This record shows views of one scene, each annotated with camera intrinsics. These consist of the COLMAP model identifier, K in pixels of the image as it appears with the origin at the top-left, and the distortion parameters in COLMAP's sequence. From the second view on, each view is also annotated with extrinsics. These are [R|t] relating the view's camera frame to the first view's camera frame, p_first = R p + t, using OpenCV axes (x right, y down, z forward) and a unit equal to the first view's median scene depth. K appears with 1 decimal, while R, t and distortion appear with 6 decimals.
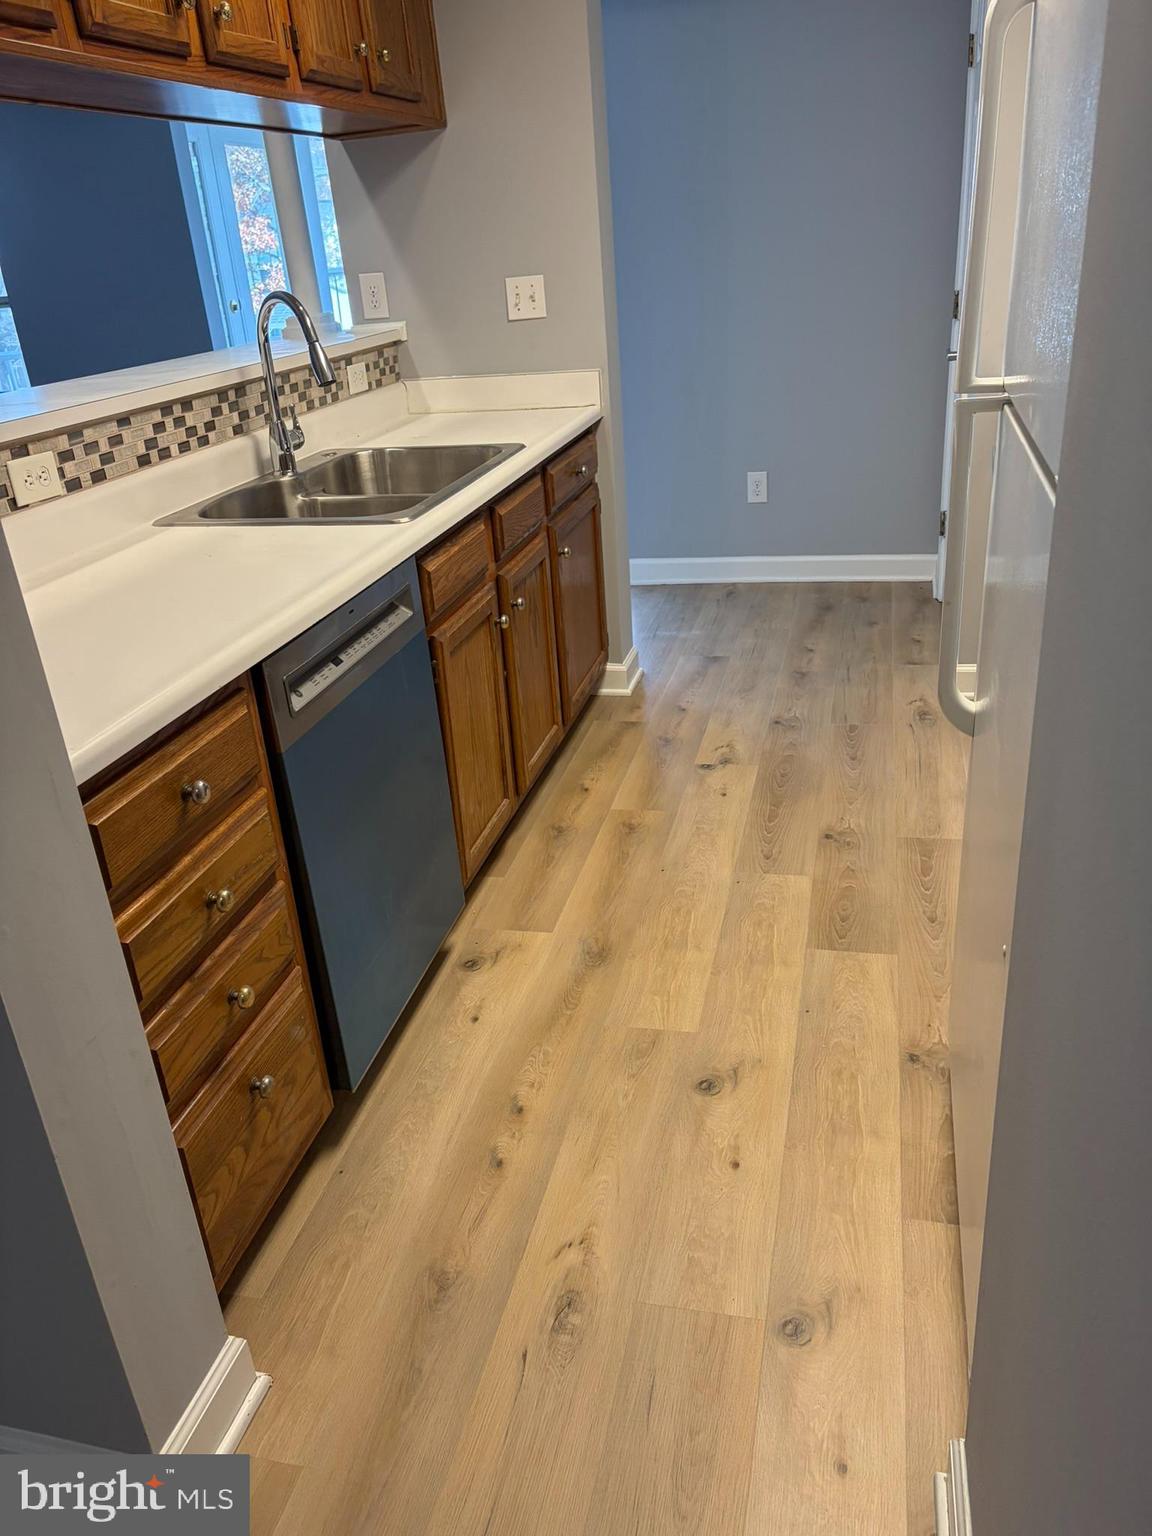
lens RADIAL K [[1152.8, 0, 565.0], [0, 1152.8, 776.7], [0, 0, 1]] dist [0.067807, -0.072767]
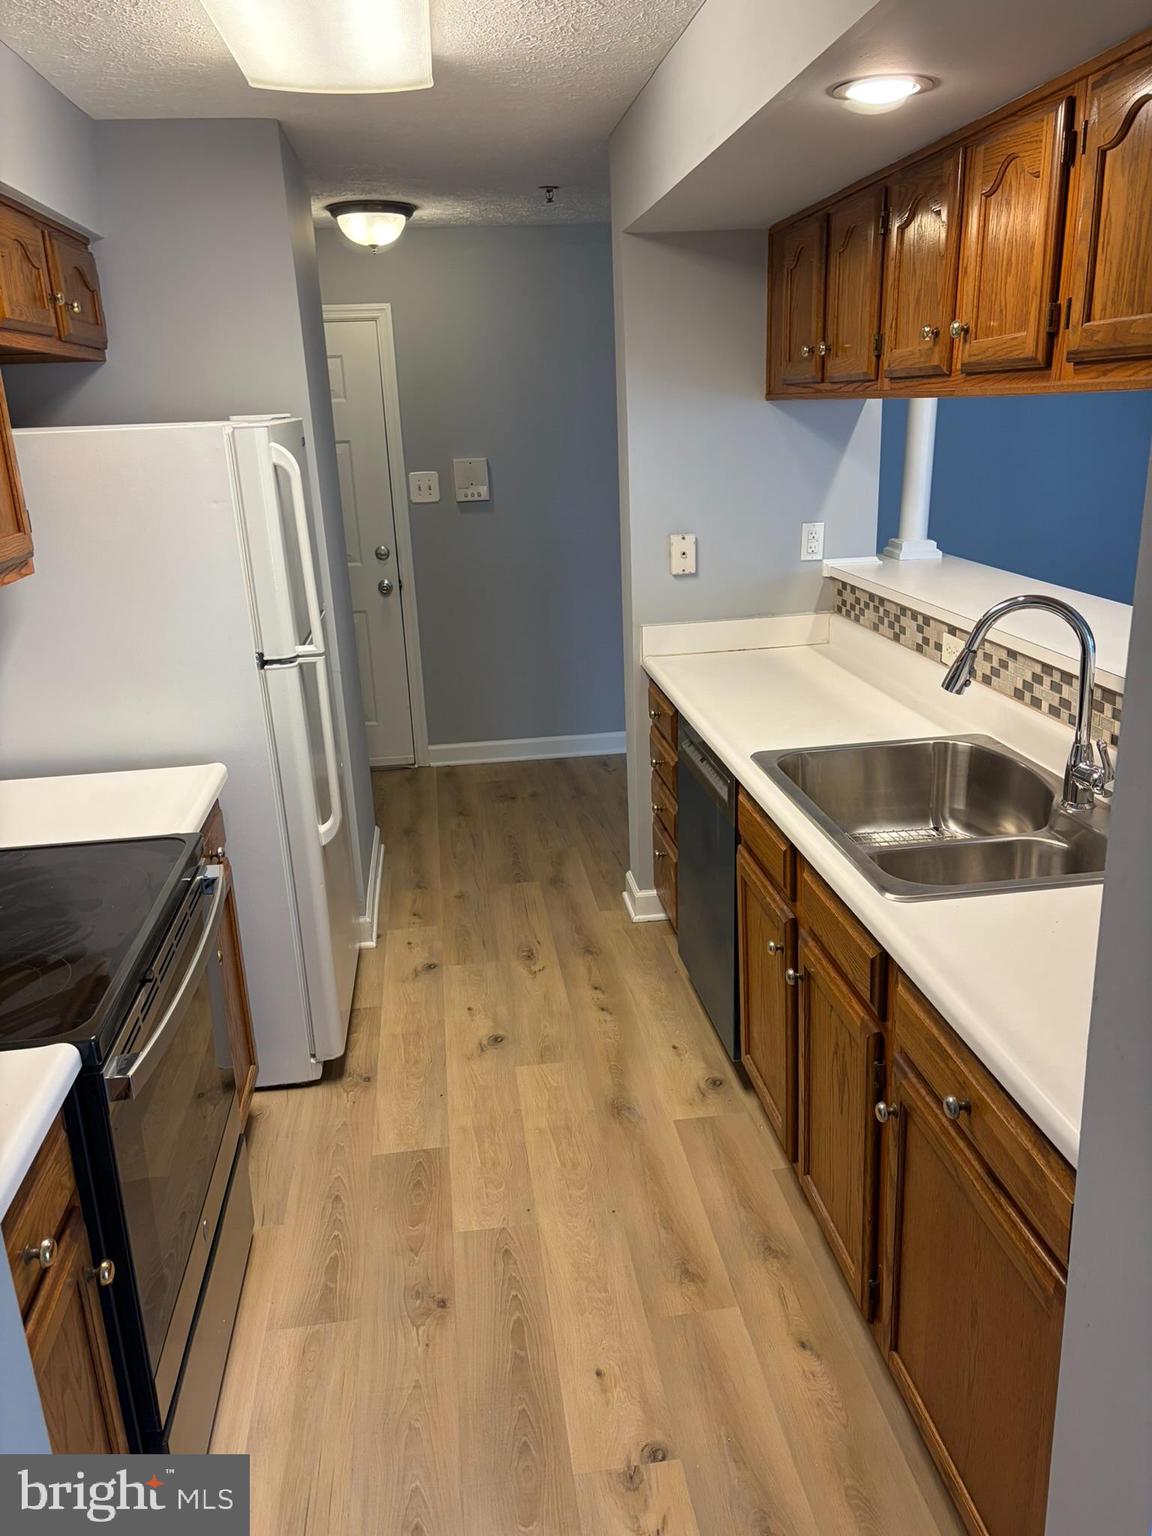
lens RADIAL K [[1152.8, 0, 581.8], [0, 1152.8, 759.8], [0, 0, 1]] dist [0.067807, -0.072767]
pose [[-0.922670, 0.218532, -0.317684, 0.370478], [-0.052842, 0.744456, 0.665577, -0.916181], [0.381952, 0.630895, -0.675340, 1.595061]]
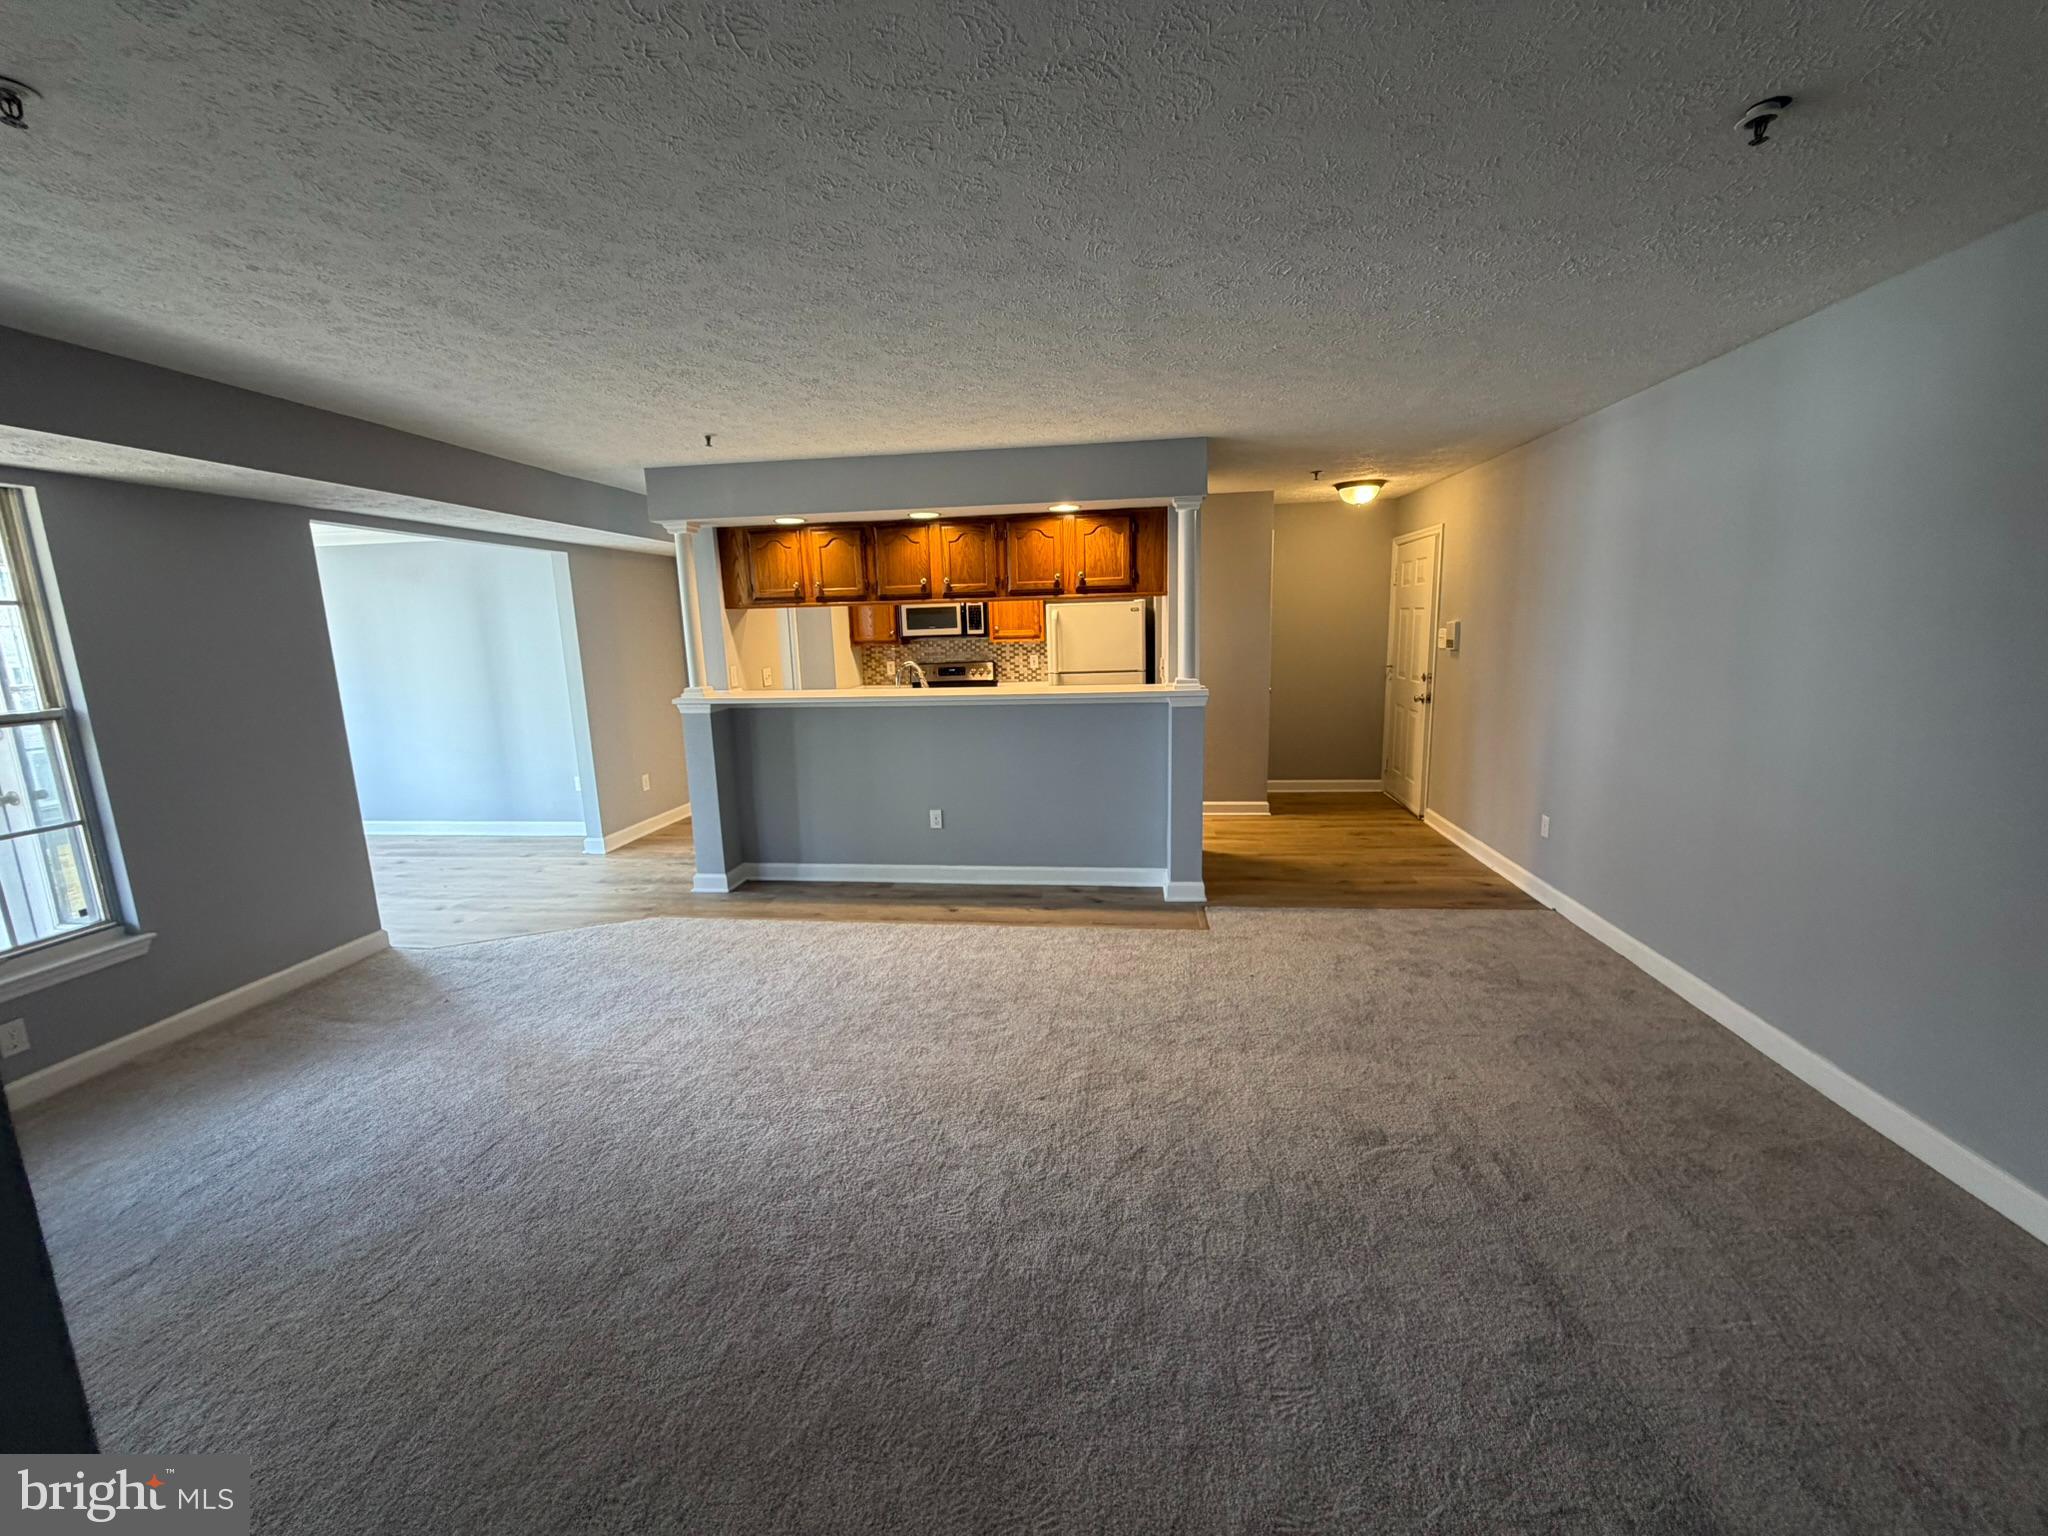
lens RADIAL K [[810.4, 0, 1032.9], [0, 810.4, 767.6], [0, 0, 1]] dist [-0.003021, 0.000155]
pose [[-0.118863, -0.093879, 0.988463, -2.358400], [0.448489, 0.883101, 0.137803, -0.341875], [-0.885849, 0.459695, -0.062865, 1.039720]]
